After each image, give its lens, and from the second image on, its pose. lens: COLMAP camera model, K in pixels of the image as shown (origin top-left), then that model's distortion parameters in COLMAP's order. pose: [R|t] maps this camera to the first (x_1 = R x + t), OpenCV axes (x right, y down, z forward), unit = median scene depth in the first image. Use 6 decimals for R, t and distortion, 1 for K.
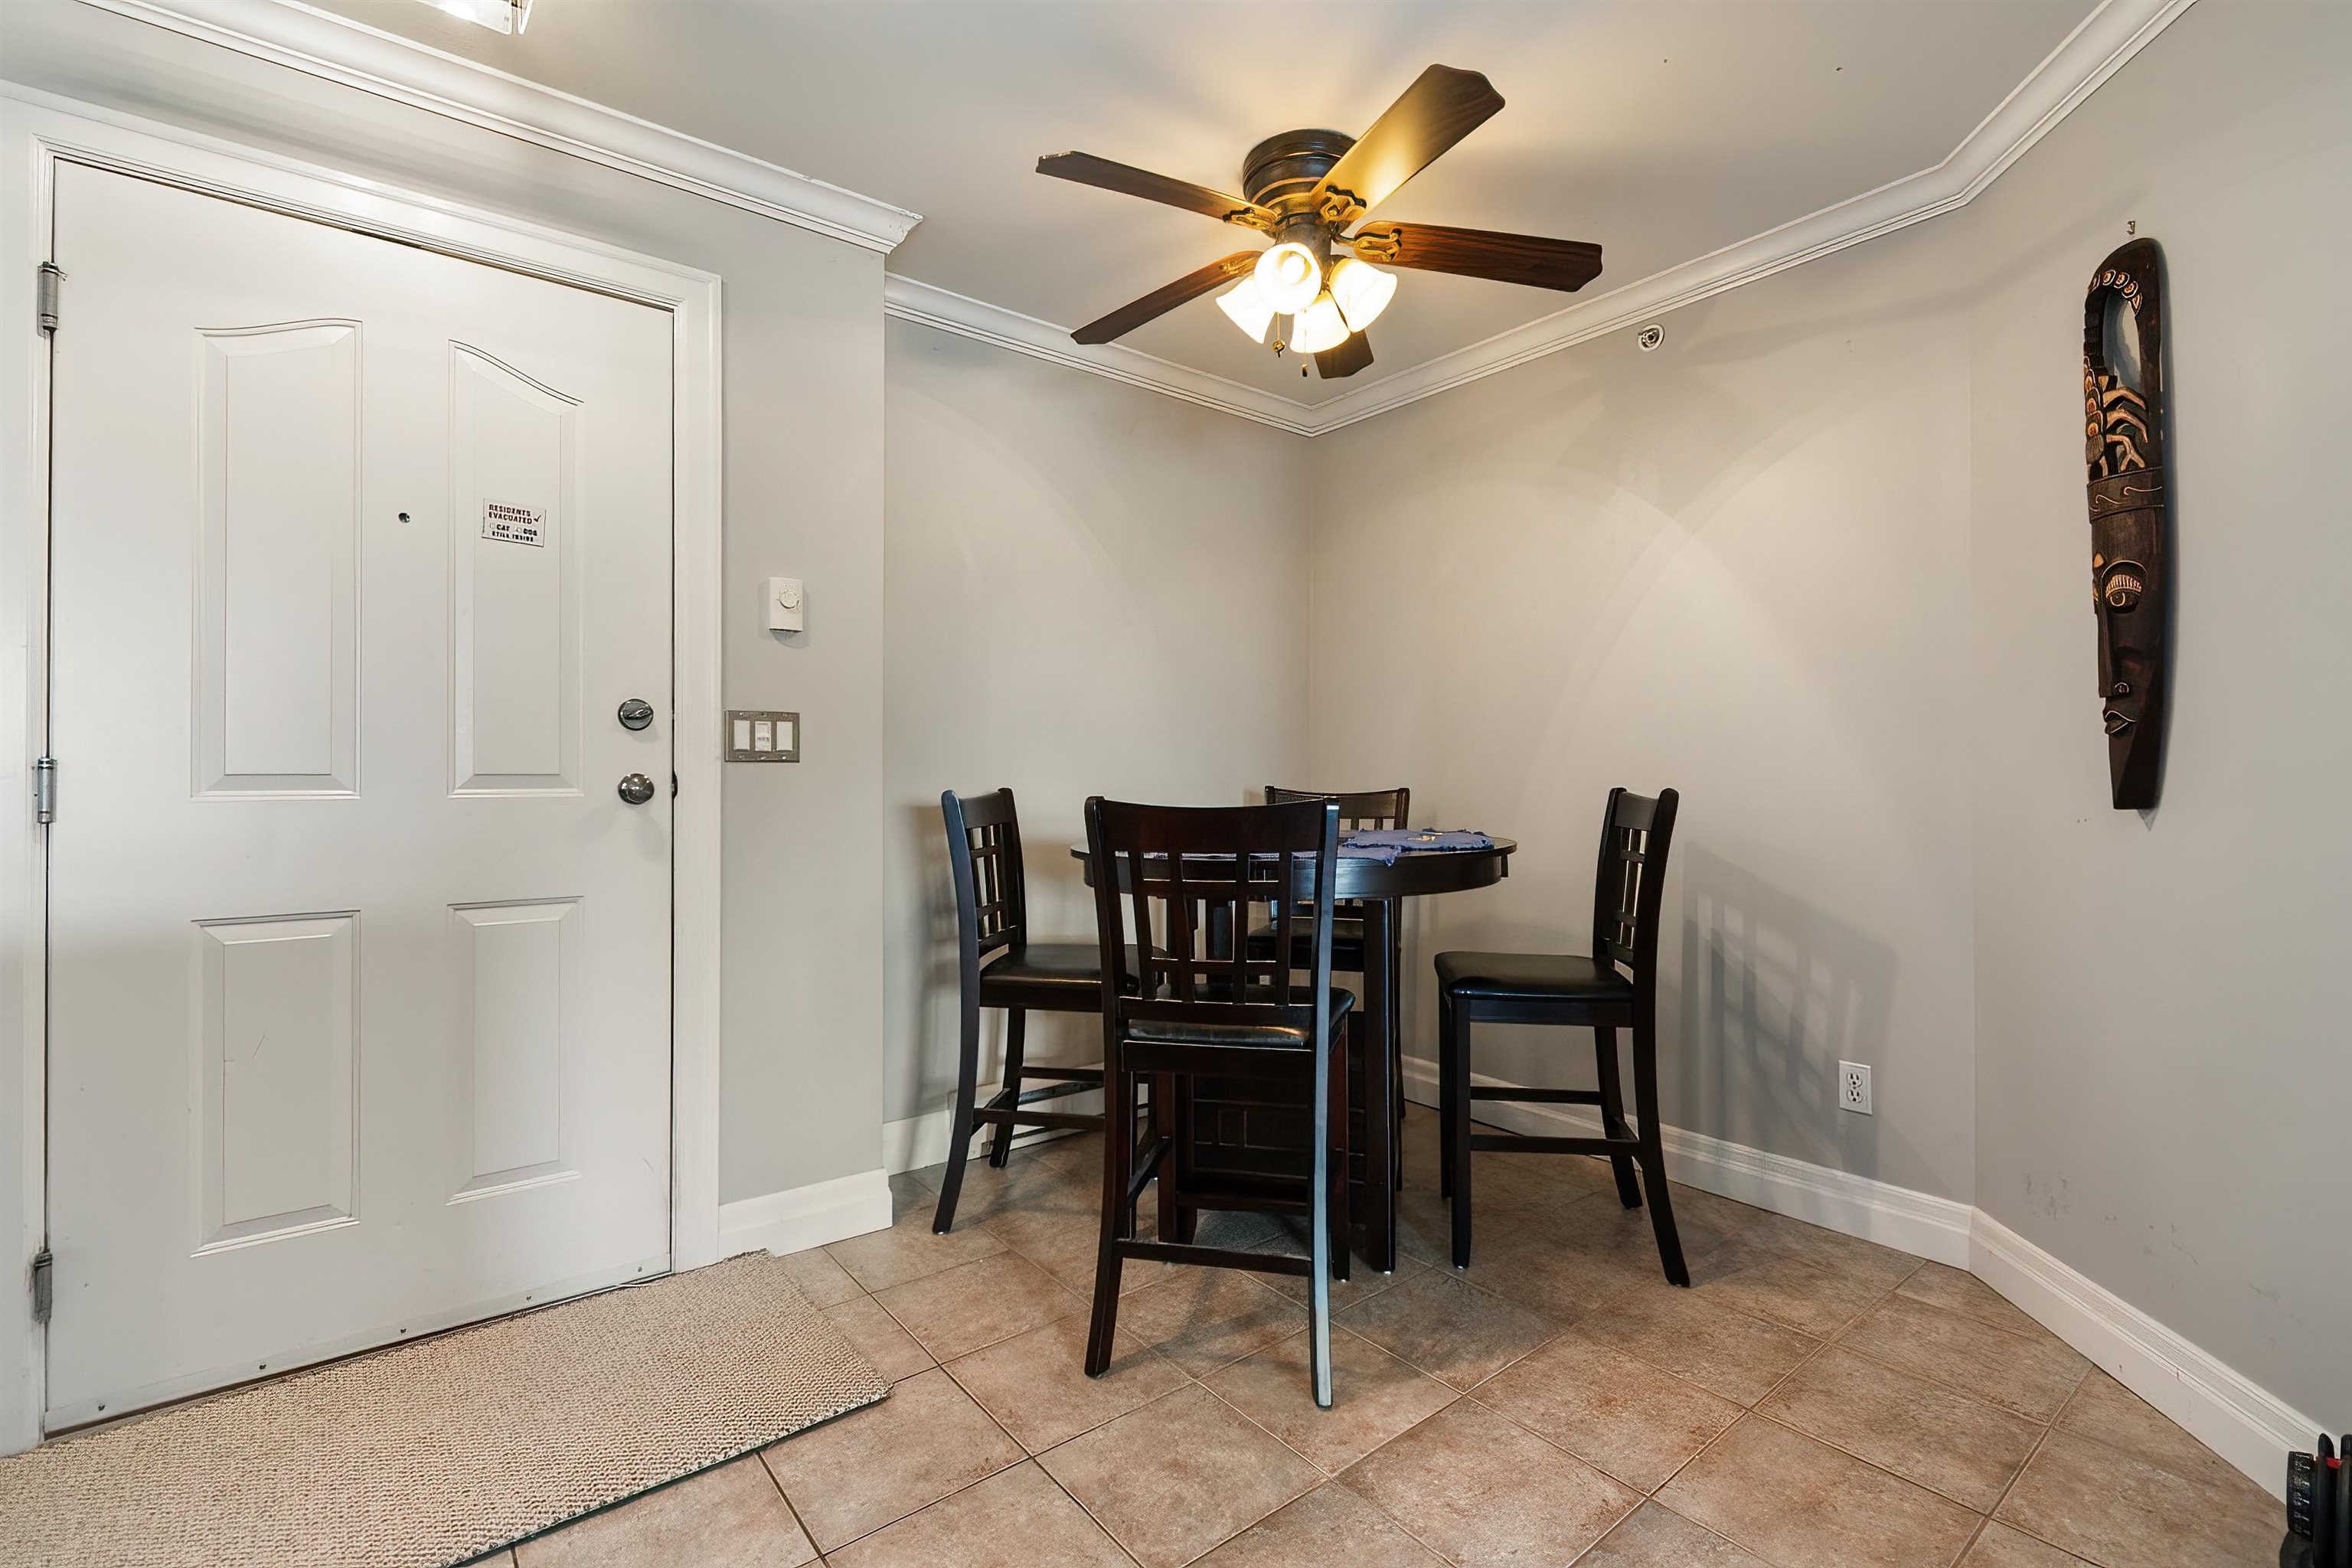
lens RADIAL K [[1052.4, 0, 1193.6], [0, 1052.4, 774.3], [0, 0, 1]] dist [0.010512, -0.007258]
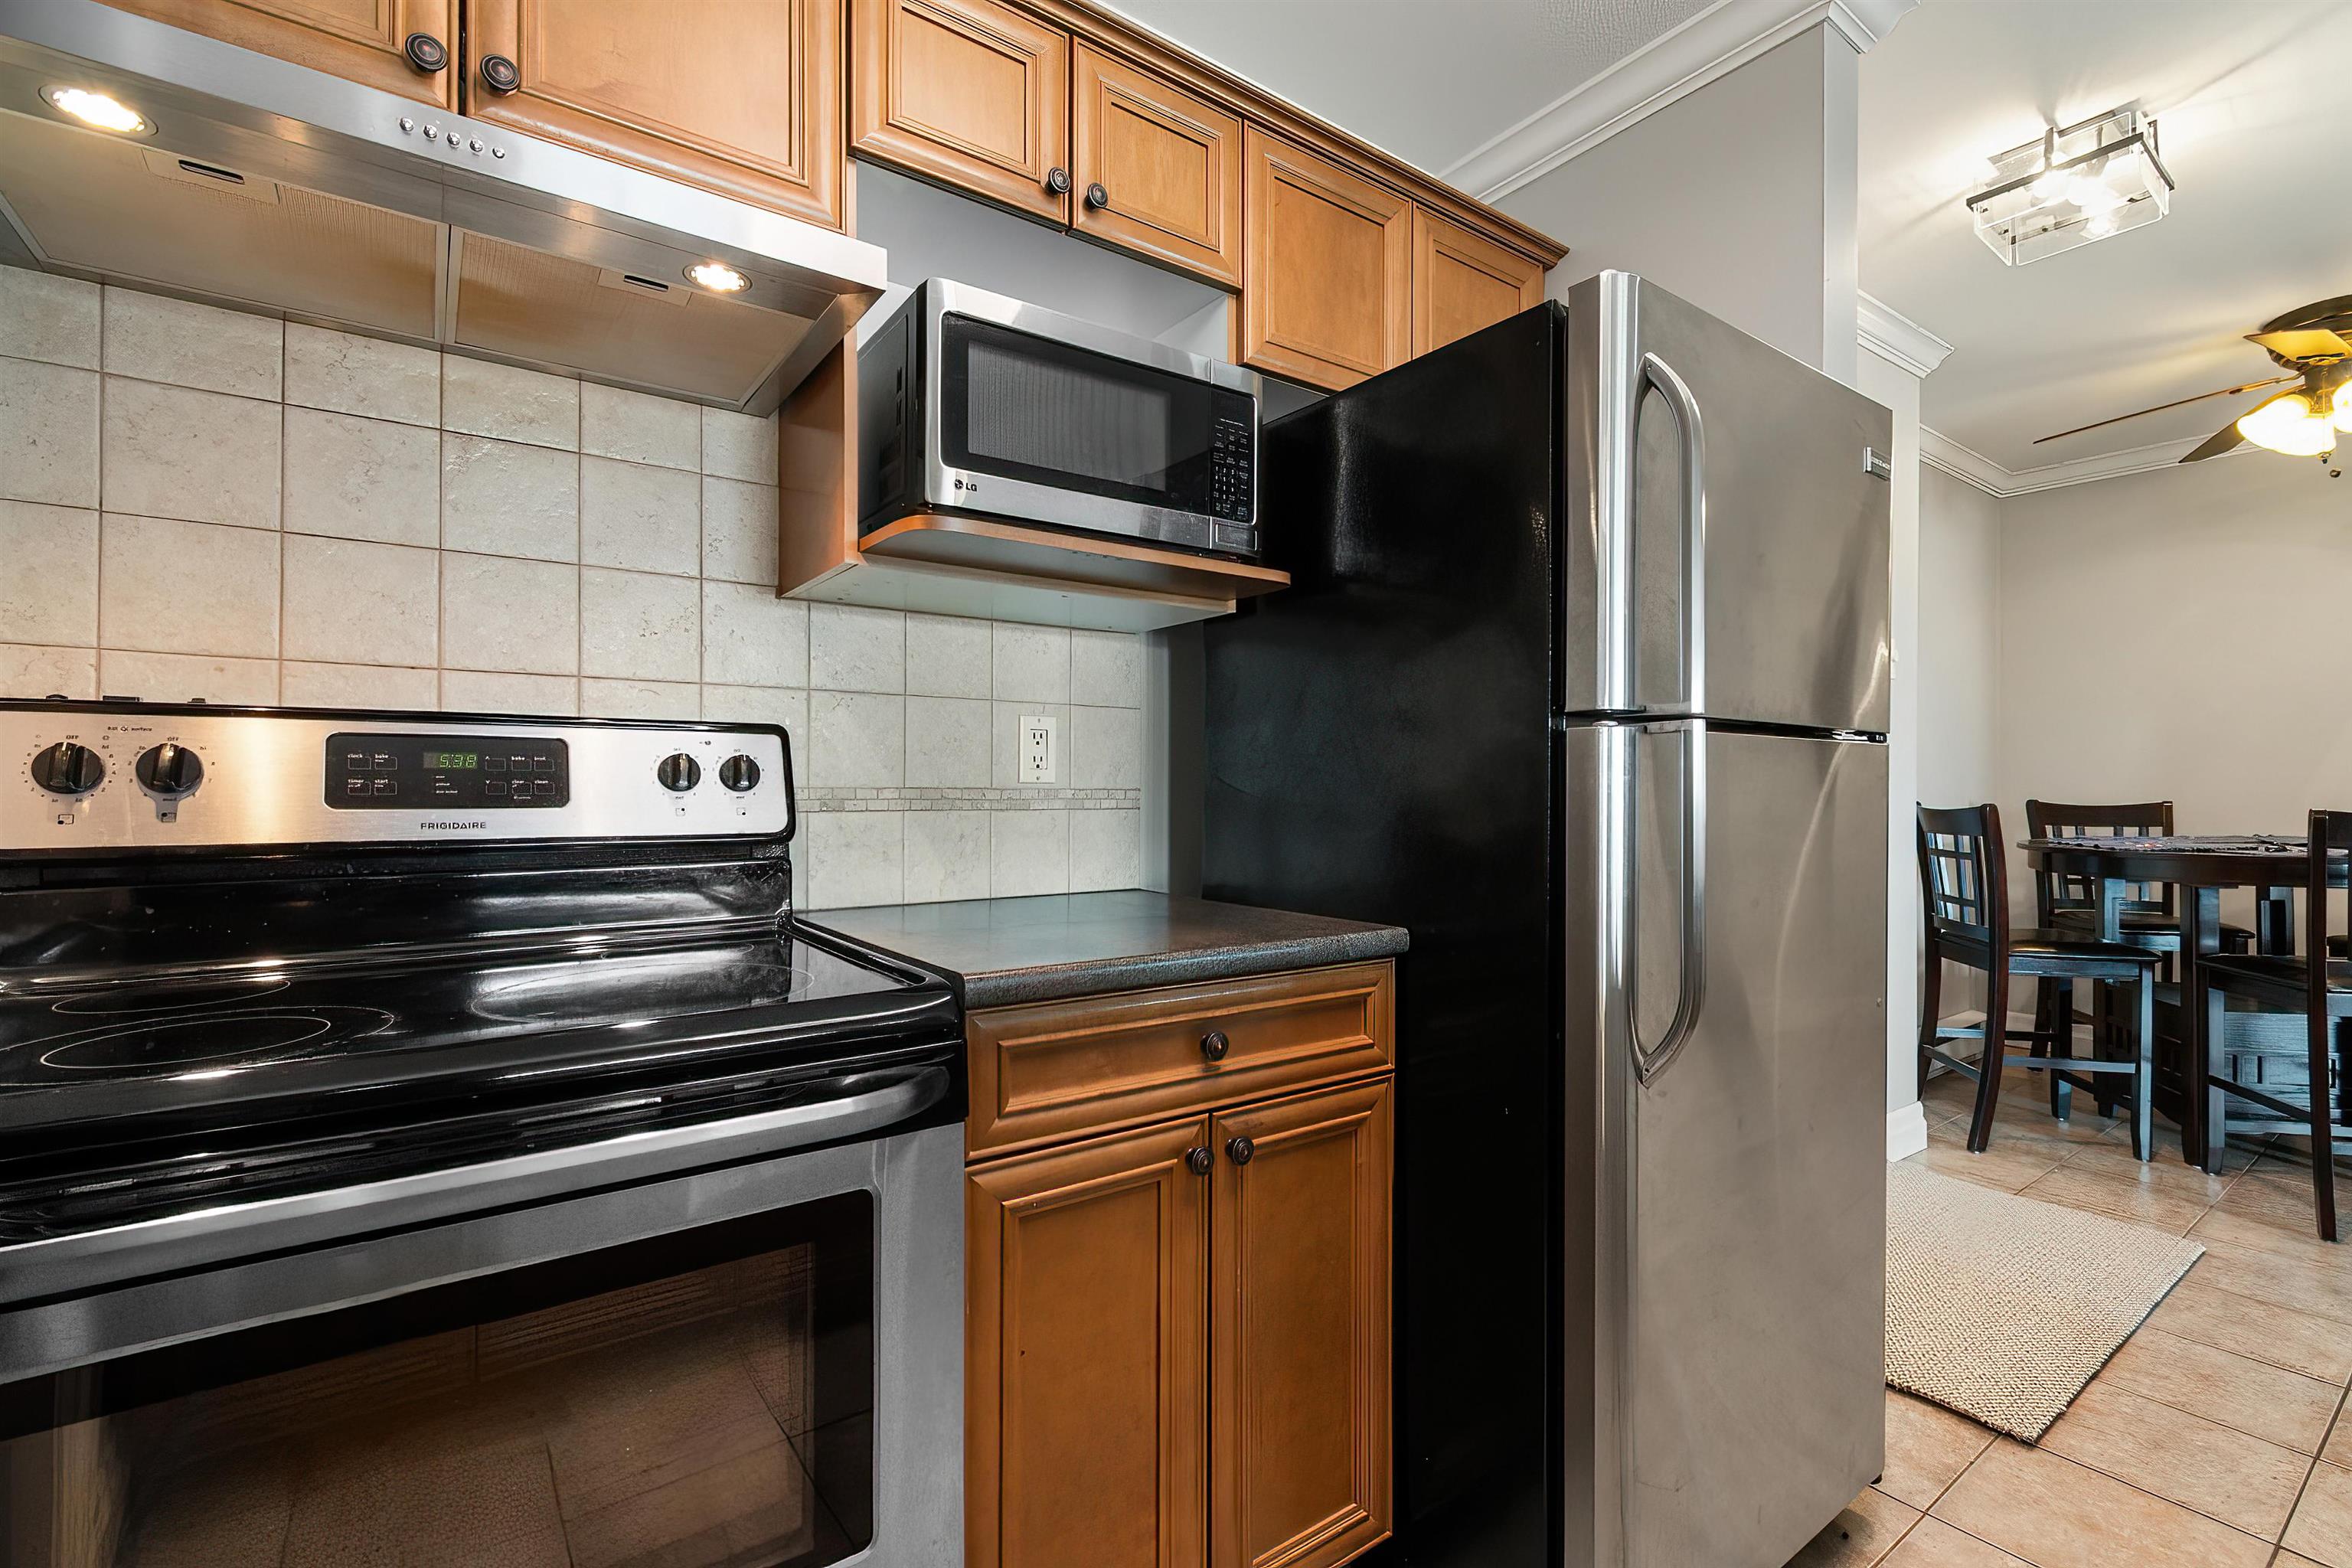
lens RADIAL K [[1045.0, 0, 1188.2], [0, 1045.0, 795.1], [0, 0, 1]] dist [0.009239, -0.004987]
pose [[0.998783, -0.002967, -0.049228, -1.262856], [0.003184, 0.999986, 0.004337, -0.003264], [0.049215, -0.004488, 0.998778, -0.339685]]
